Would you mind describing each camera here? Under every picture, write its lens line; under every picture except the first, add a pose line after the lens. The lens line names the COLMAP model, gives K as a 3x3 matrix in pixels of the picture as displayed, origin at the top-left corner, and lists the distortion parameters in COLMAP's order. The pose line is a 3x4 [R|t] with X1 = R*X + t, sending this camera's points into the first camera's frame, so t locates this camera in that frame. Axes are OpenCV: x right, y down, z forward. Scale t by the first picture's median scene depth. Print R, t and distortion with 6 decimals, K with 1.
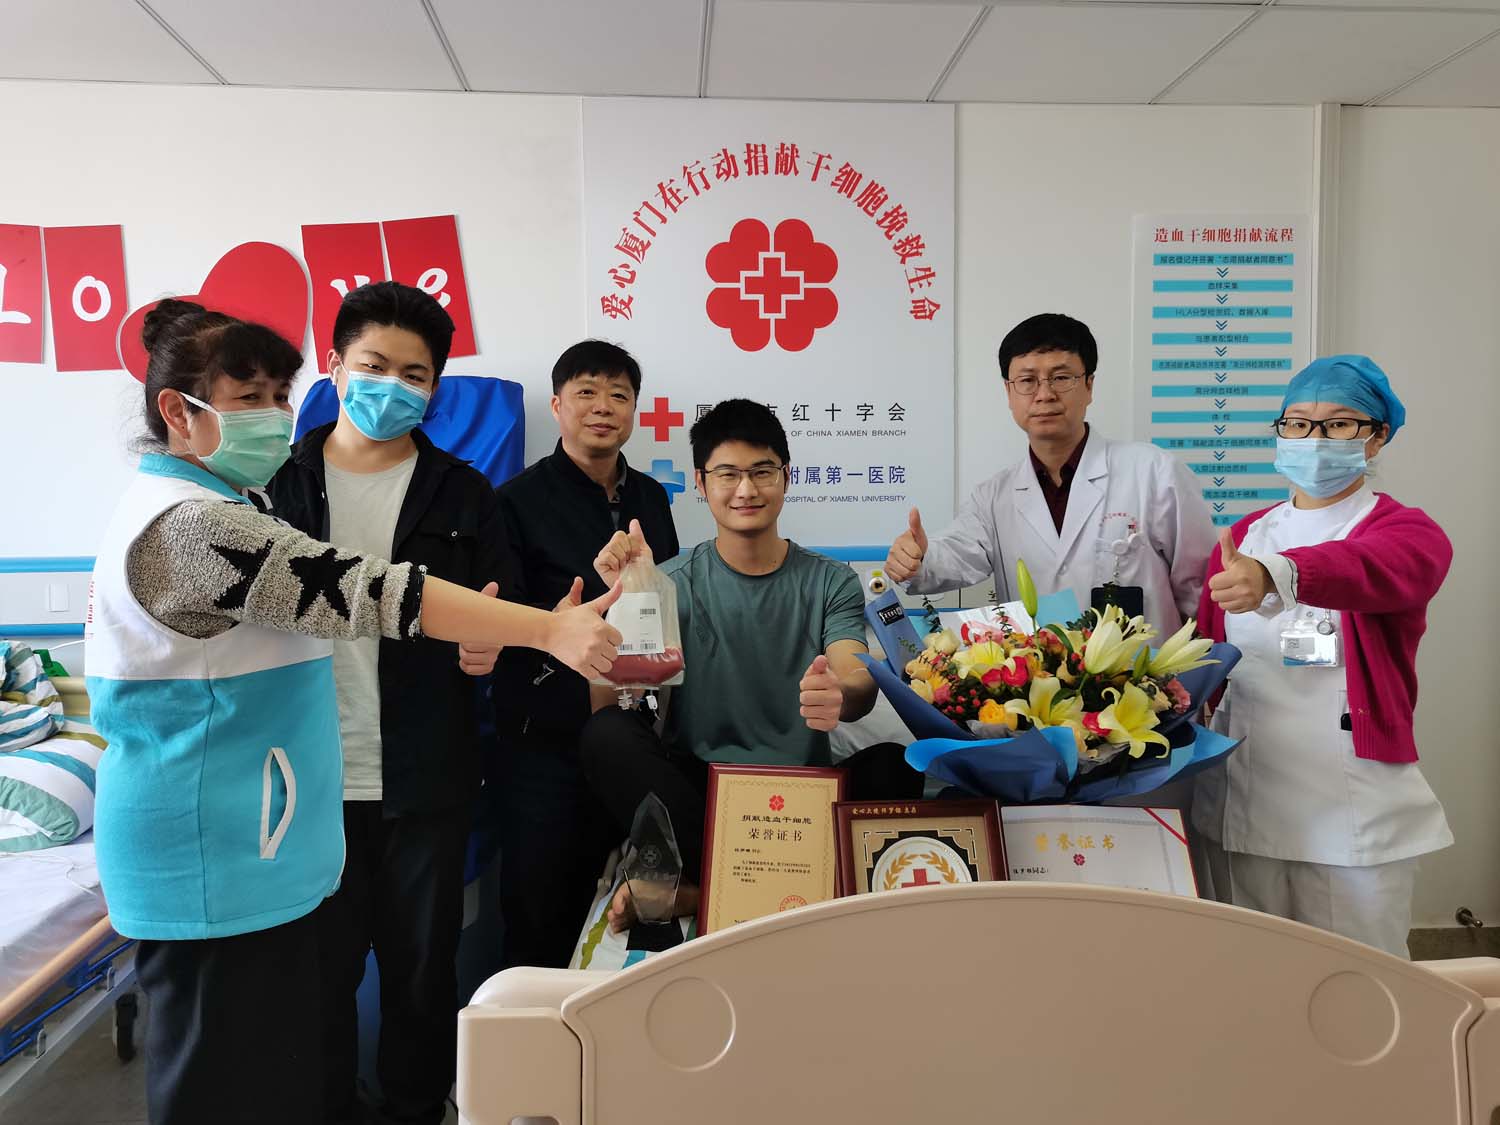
lens RADIAL K [[1159.3, 0, 747.1], [0, 1159.3, 561.0], [0, 0, 1]] dist [0.067641, -0.065141]
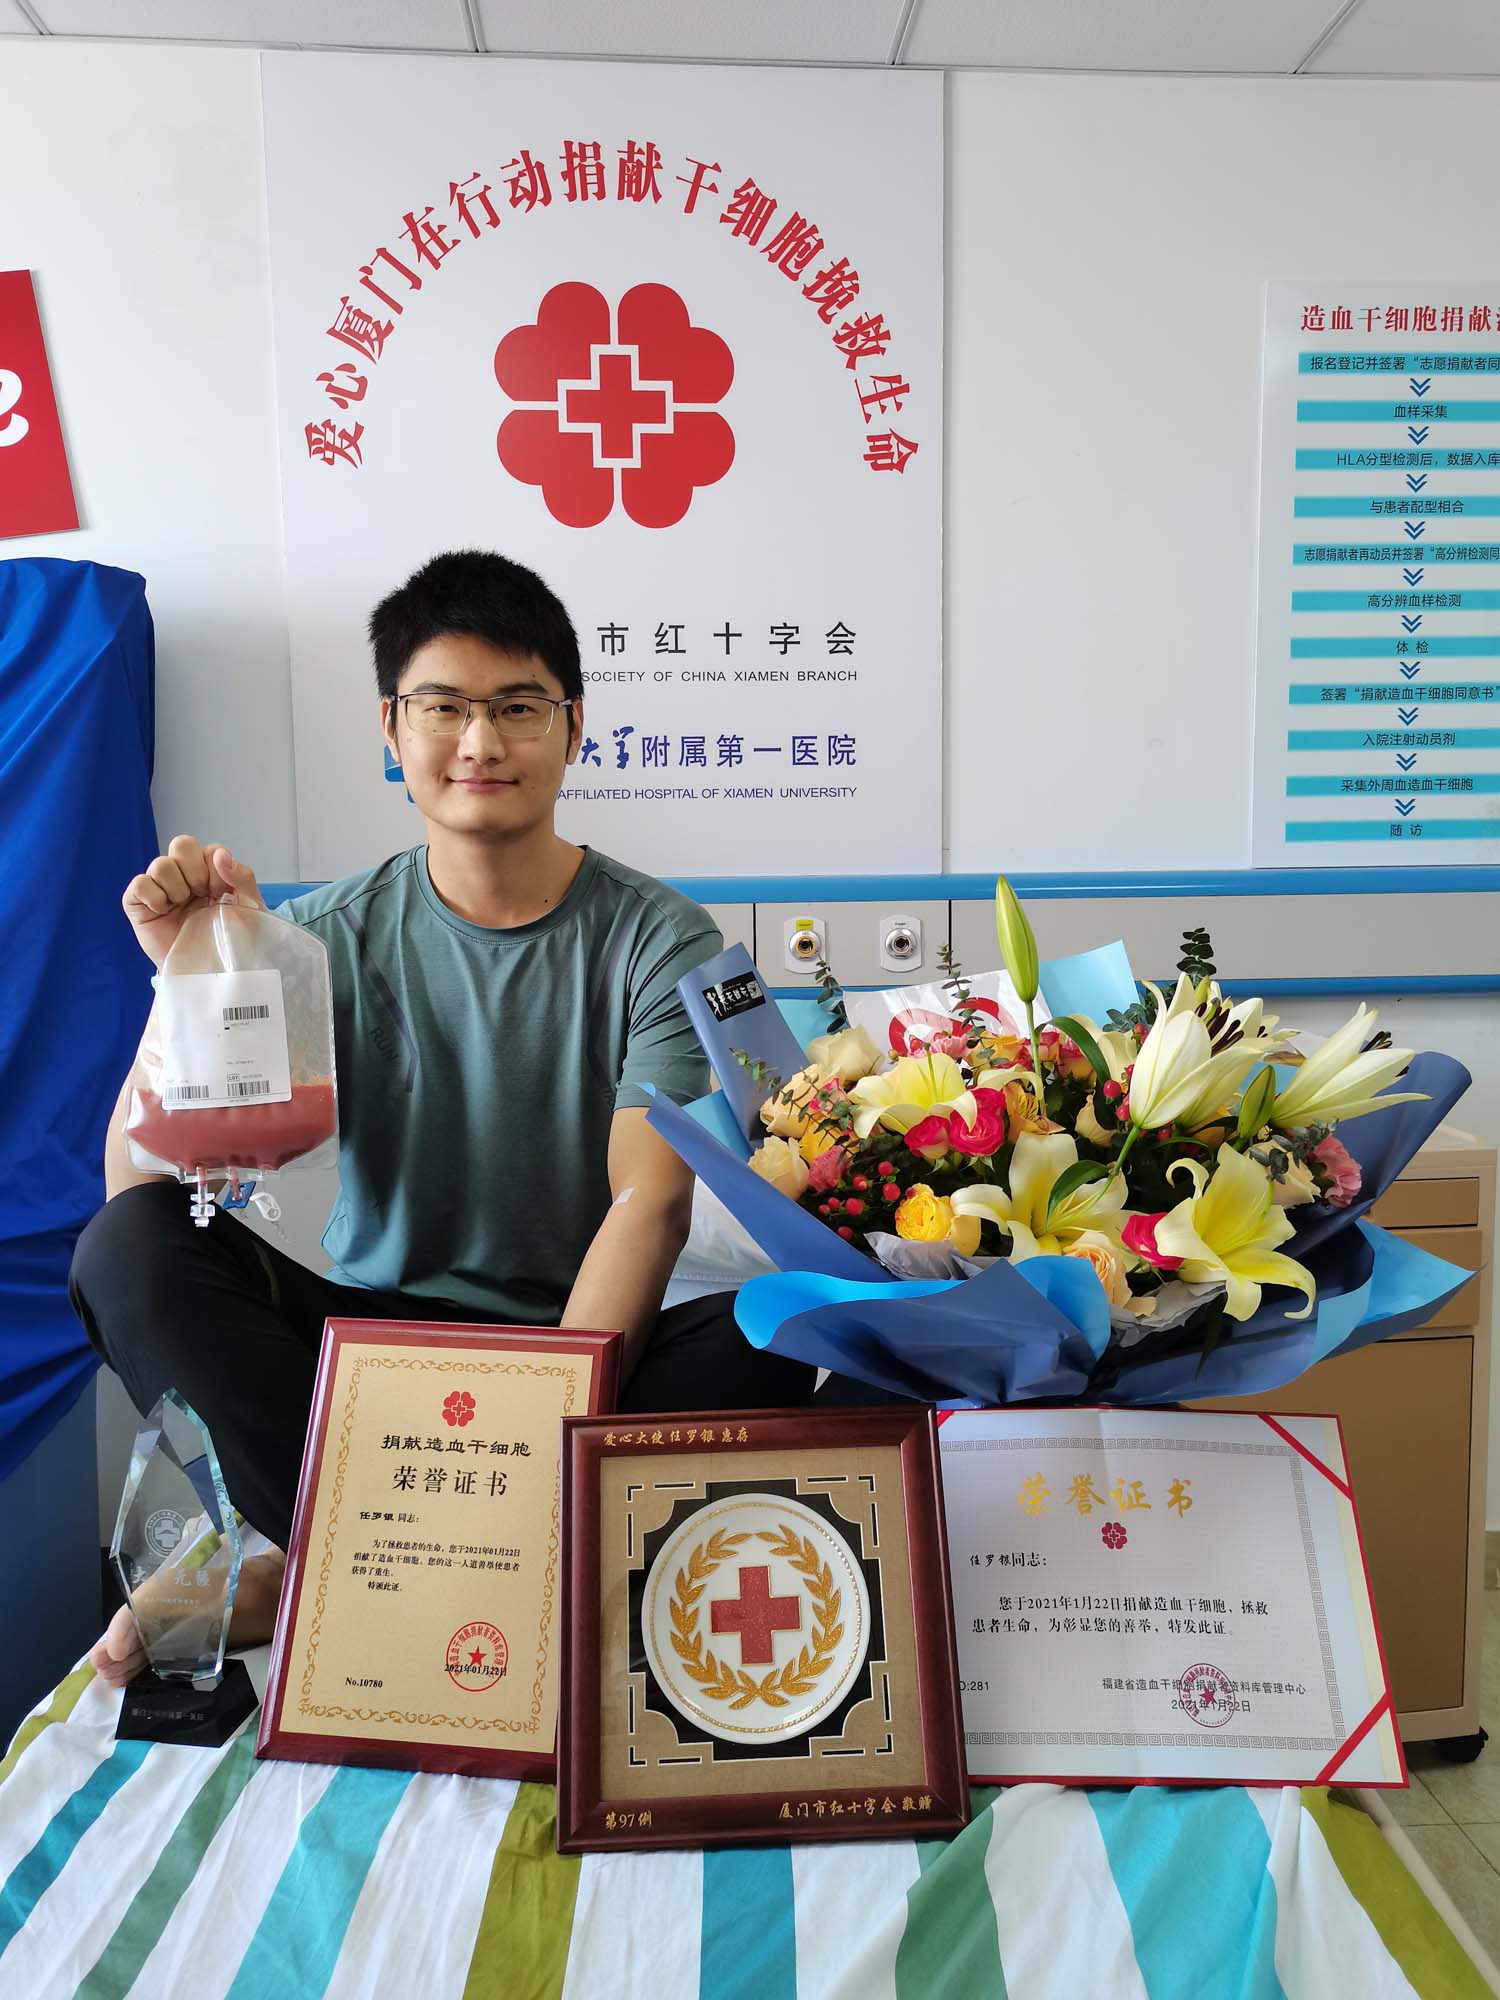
lens RADIAL K [[1545.7, 0, 750.0], [0, 1545.7, 1000.0], [0, 0, 1]] dist [0.067641, -0.065141]
pose [[0.999998, -0.001874, 0.000997, 0.085030], [0.001822, 0.998787, 0.049211, 0.010568], [-0.001088, -0.049209, 0.998788, 0.241198]]
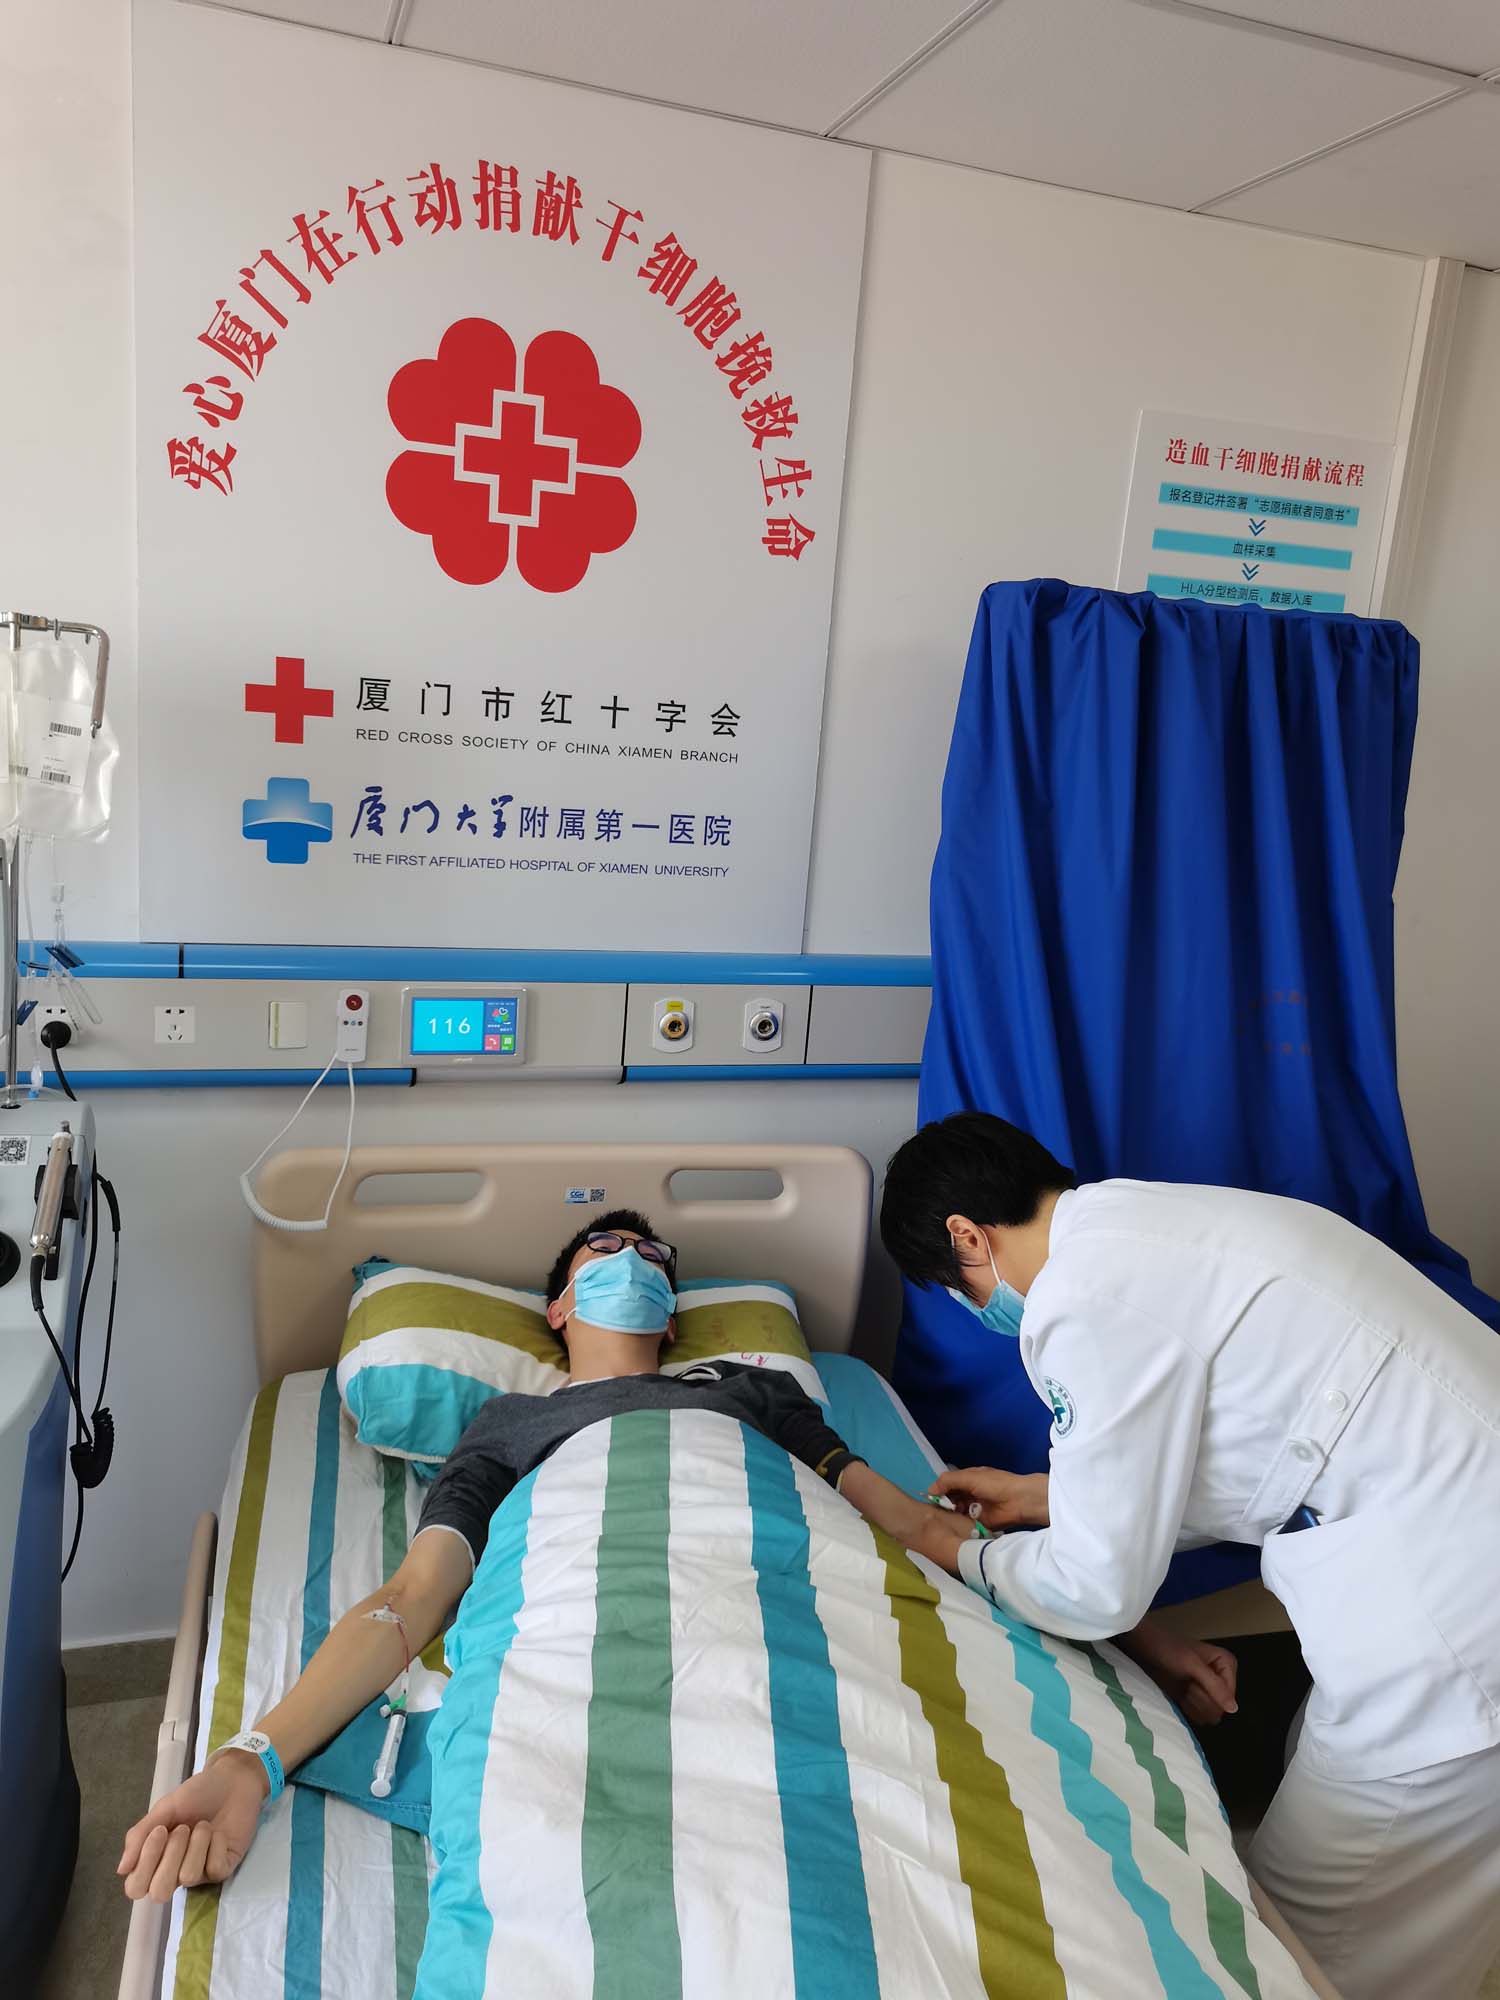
lens RADIAL K [[1545.7, 0, 750.0], [0, 1545.7, 1000.0], [0, 0, 1]] dist [0.067641, -0.065141]
pose [[0.964204, 0.033133, 0.263084, -0.054014], [-0.077498, 0.984054, 0.160097, -0.118124], [-0.253585, -0.174755, 0.951397, 0.262882]]
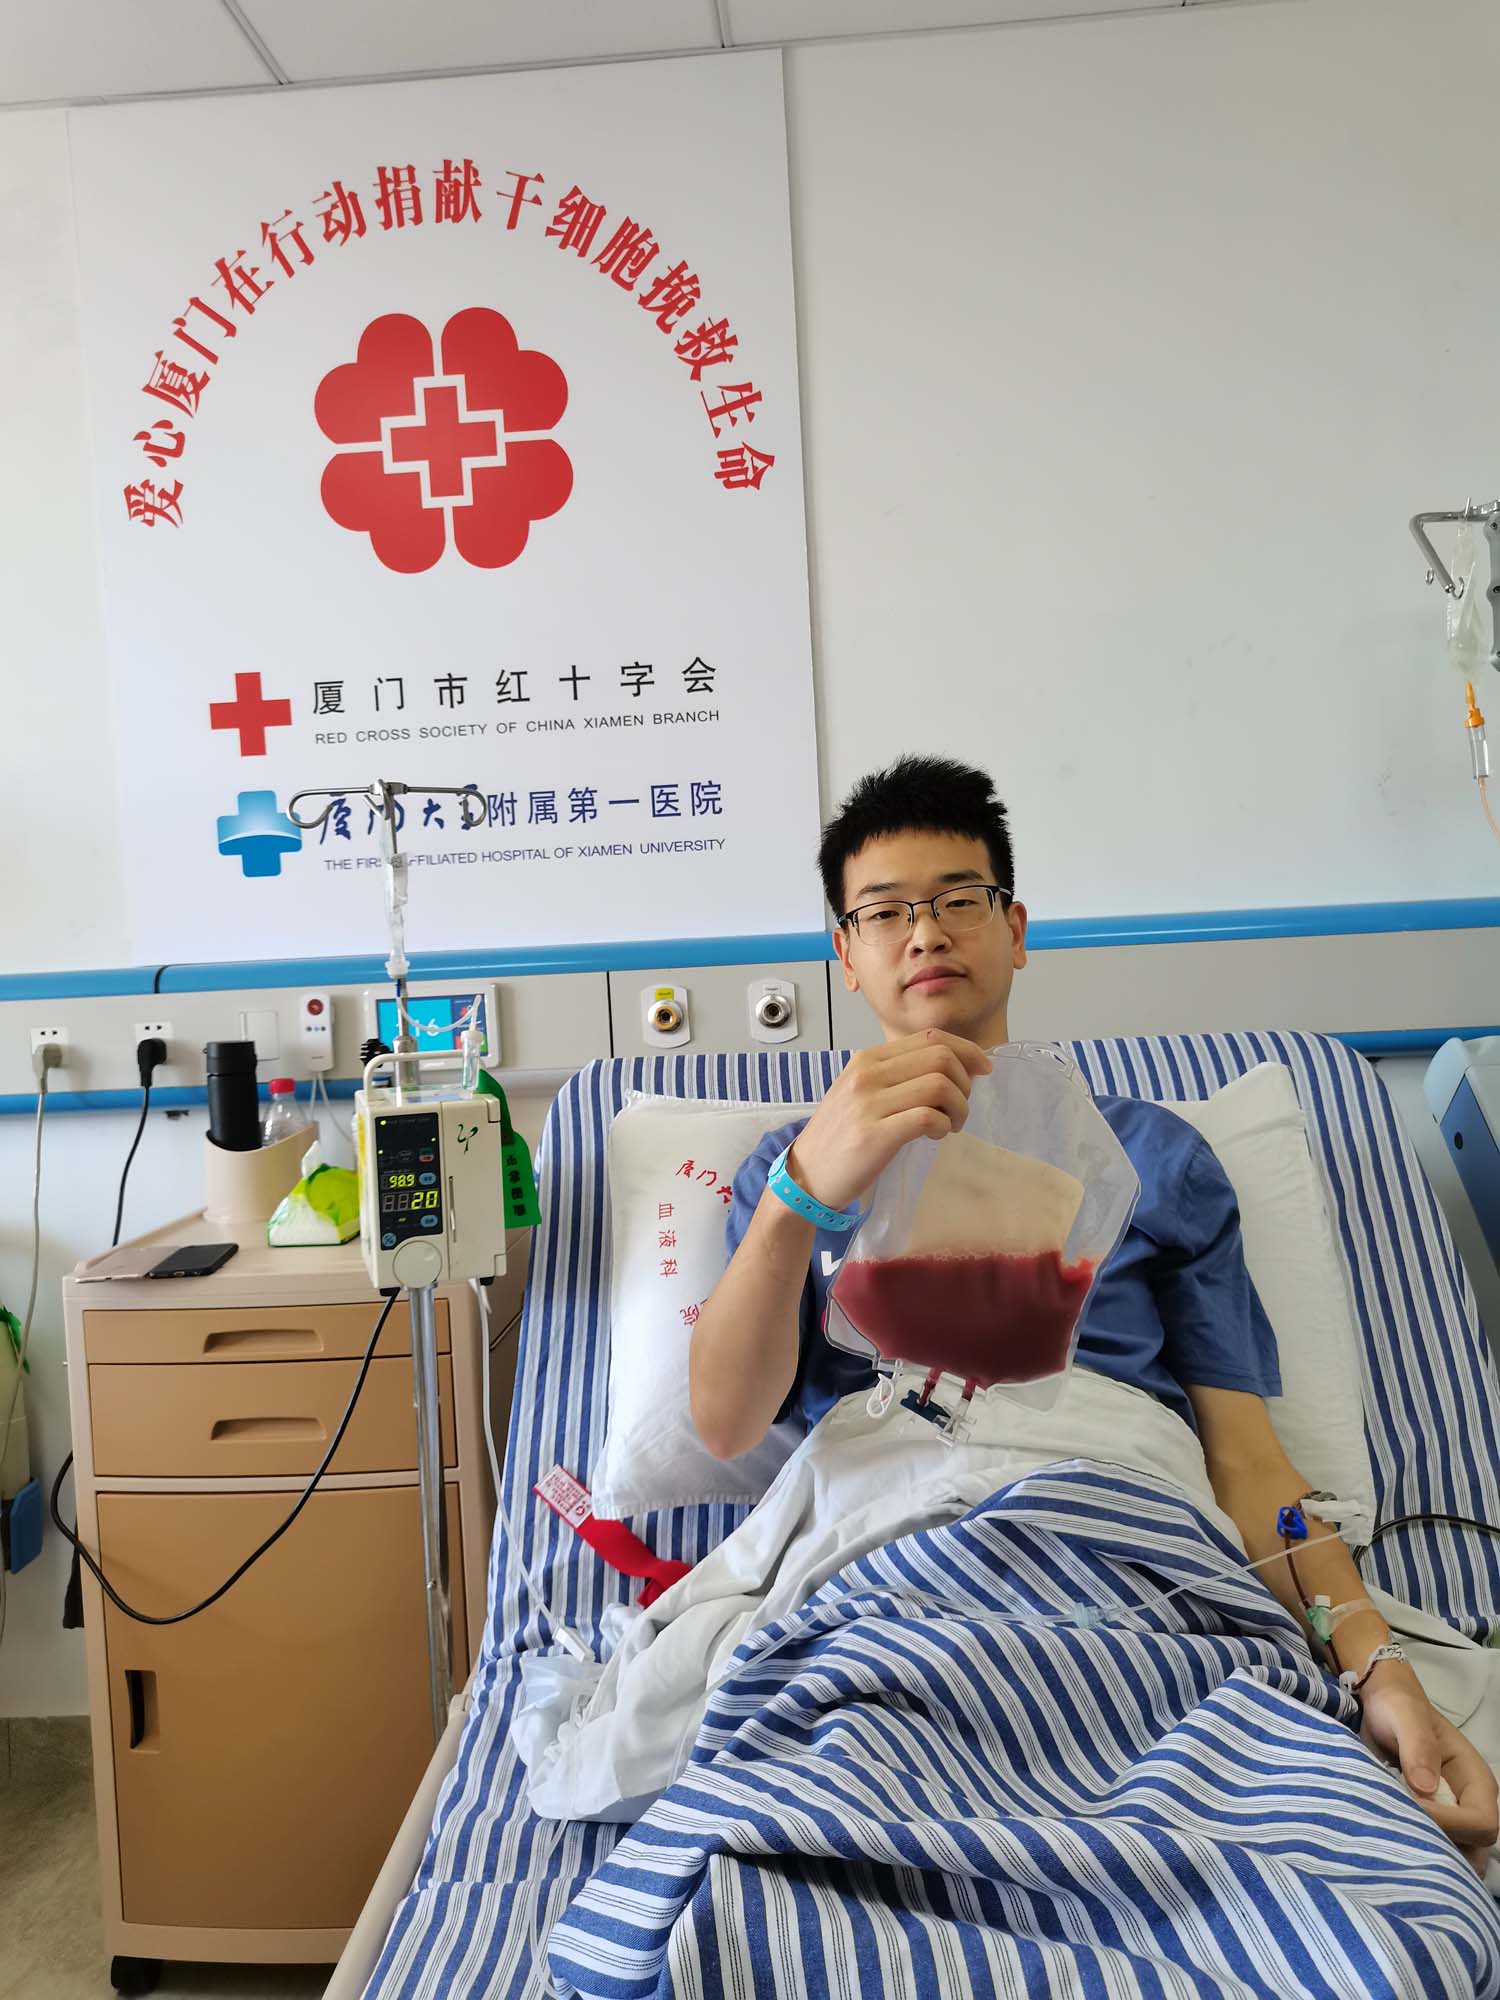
lens RADIAL K [[1545.7, 0, 750.0], [0, 1545.7, 1000.0], [0, 0, 1]] dist [0.067641, -0.065141]
pose [[0.989139, -0.033961, -0.143009, 0.247815], [0.034679, 0.999395, 0.002529, 0.013488], [0.142837, -0.007461, 0.989718, 0.334983]]
